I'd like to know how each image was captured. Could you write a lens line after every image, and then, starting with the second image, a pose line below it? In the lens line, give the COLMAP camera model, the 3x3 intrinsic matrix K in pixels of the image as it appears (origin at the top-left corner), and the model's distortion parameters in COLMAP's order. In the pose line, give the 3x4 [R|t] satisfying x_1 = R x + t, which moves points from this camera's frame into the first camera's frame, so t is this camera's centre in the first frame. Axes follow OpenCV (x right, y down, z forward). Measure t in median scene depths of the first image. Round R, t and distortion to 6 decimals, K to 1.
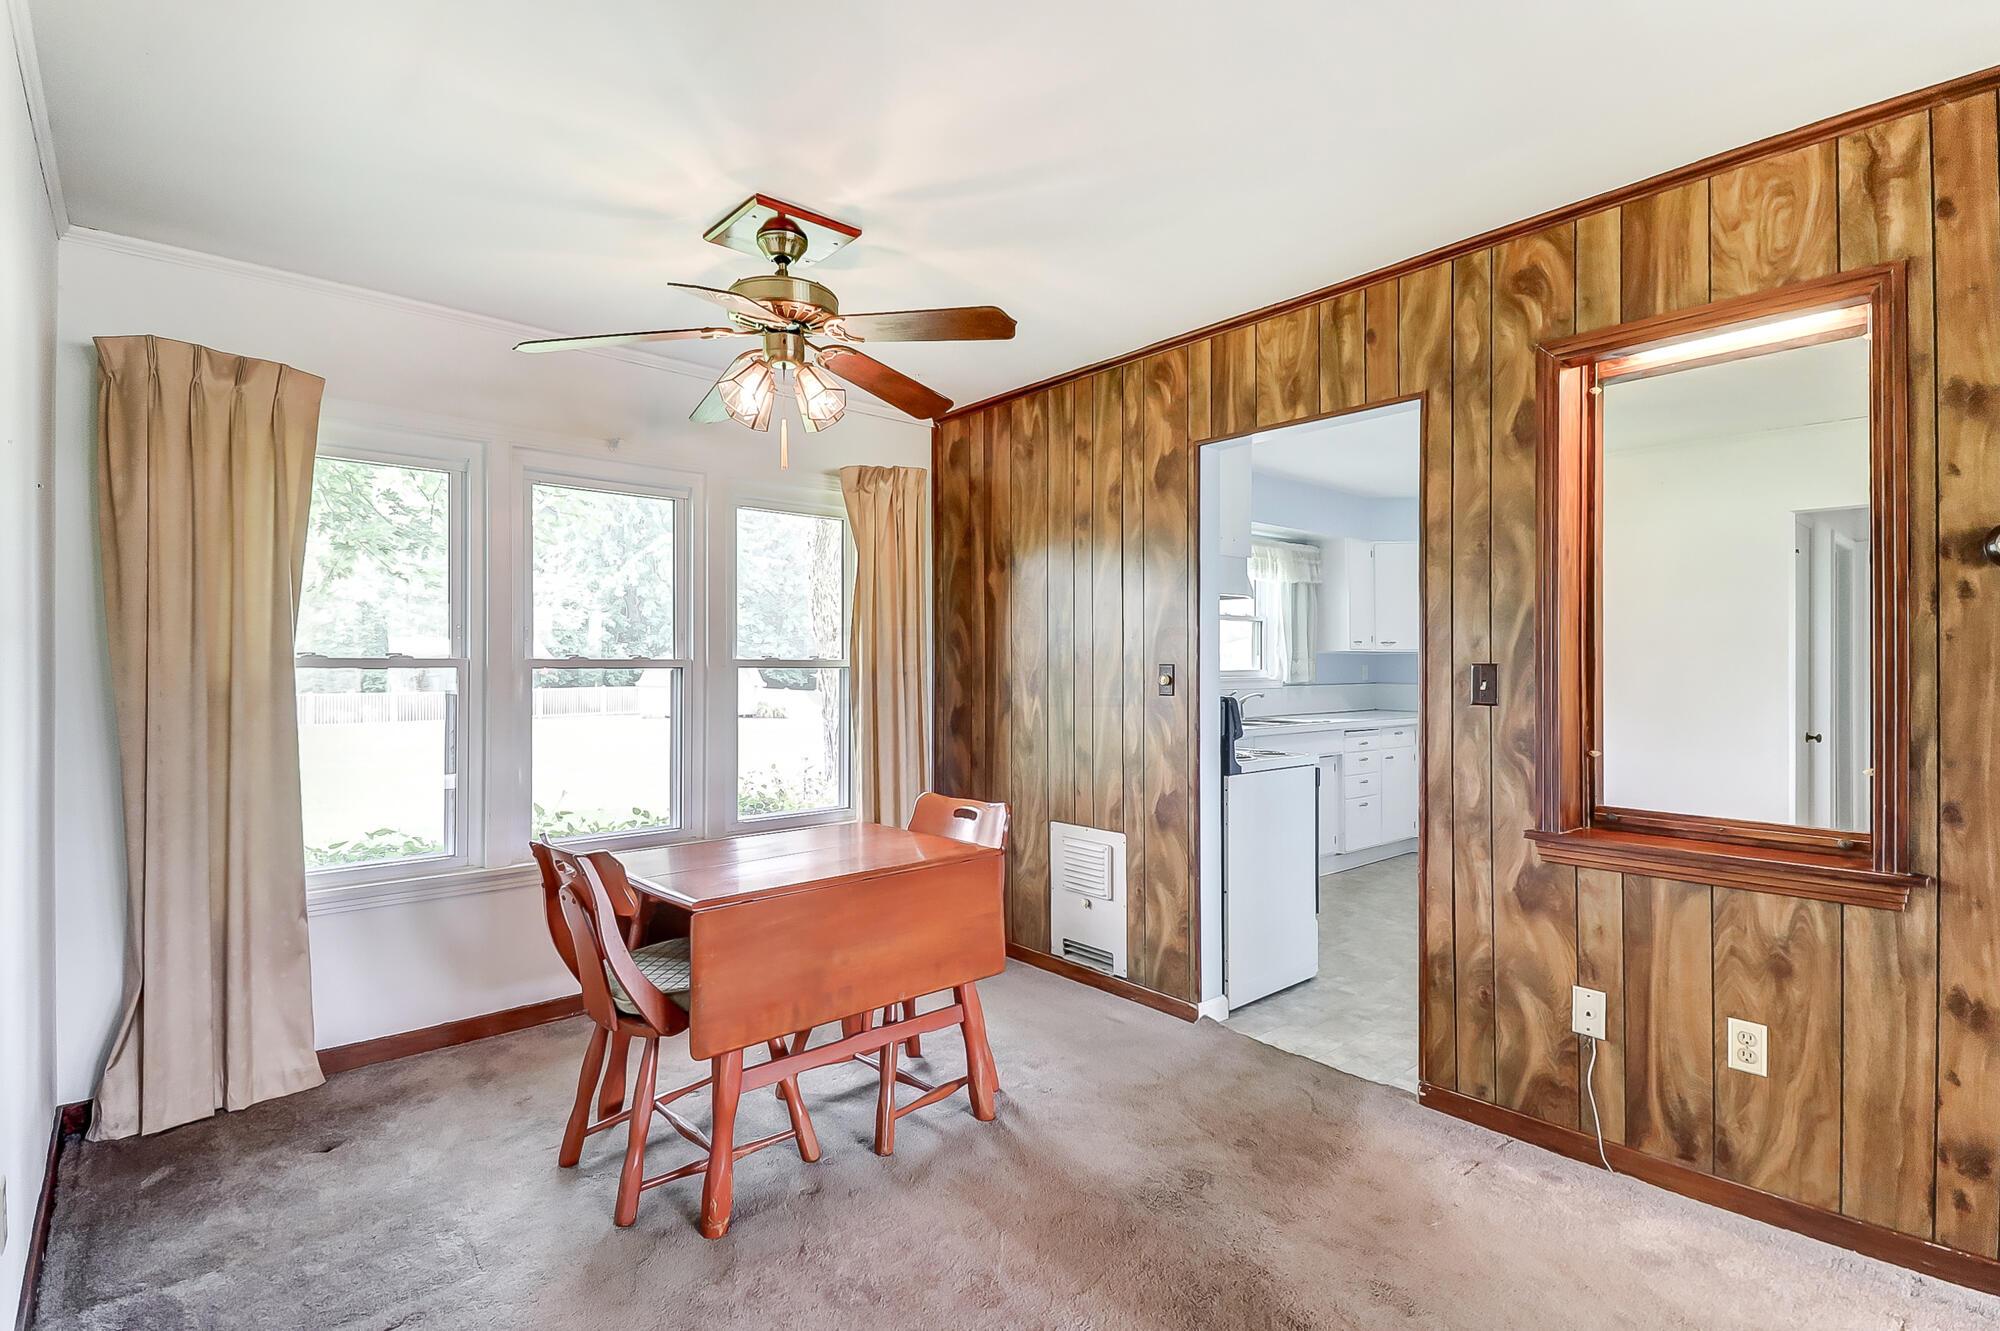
lens RADIAL K [[954.6, 0, 997.2], [0, 954.6, 662.9], [0, 0, 1]] dist [0.005753, -0.002542]
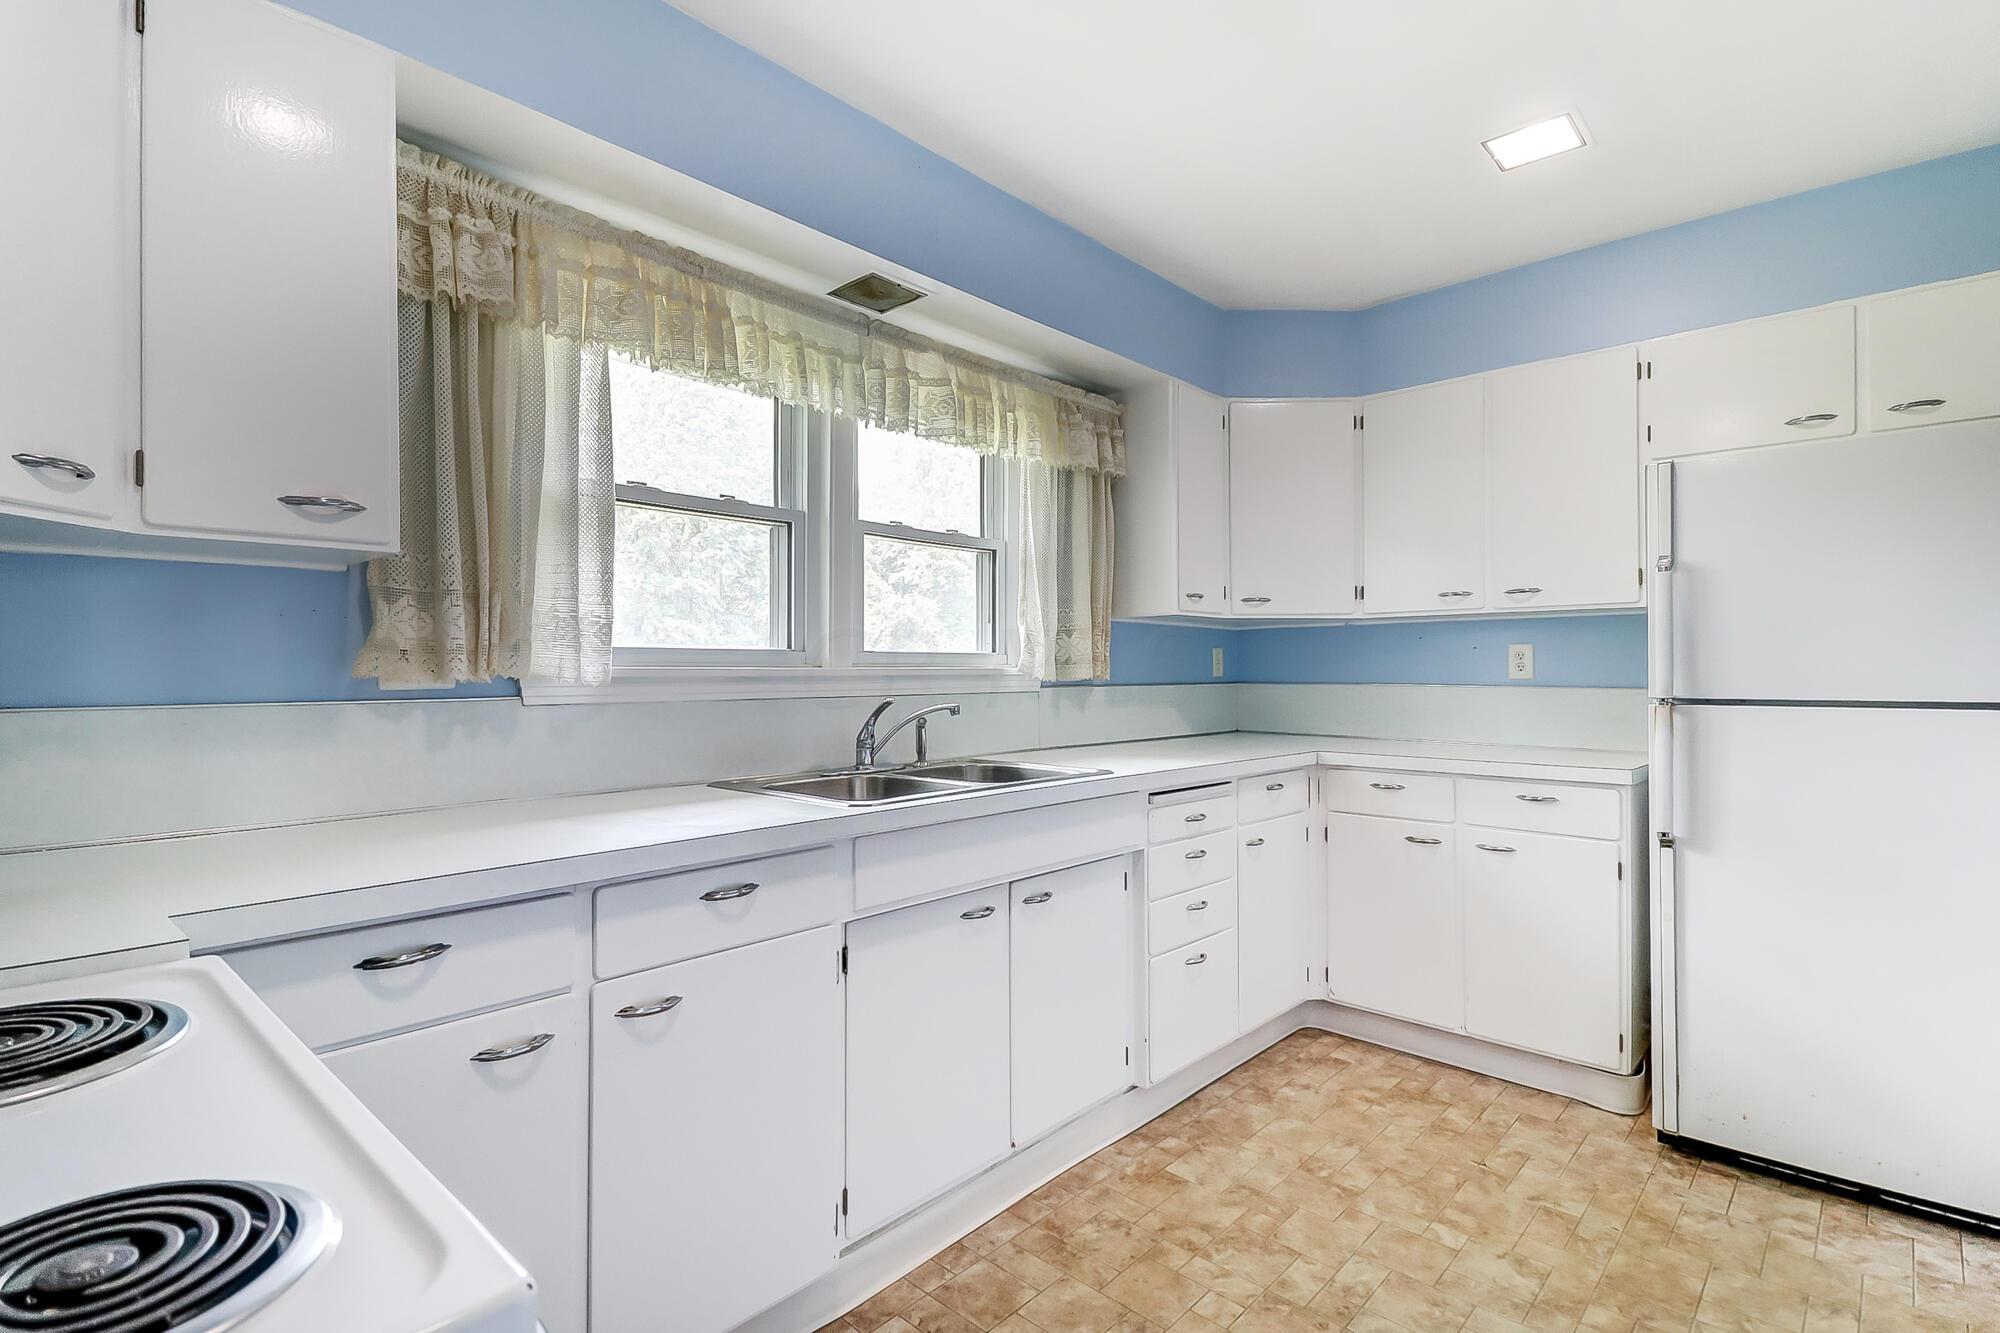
lens RADIAL K [[954.6, 0, 1002.7], [0, 954.6, 670.7], [0, 0, 1]] dist [0.005753, -0.002542]
pose [[0.994526, -0.001048, 0.104482, 0.275564], [0.000846, 0.999998, 0.001984, 0.017578], [-0.104484, -0.001885, 0.994525, 0.634363]]
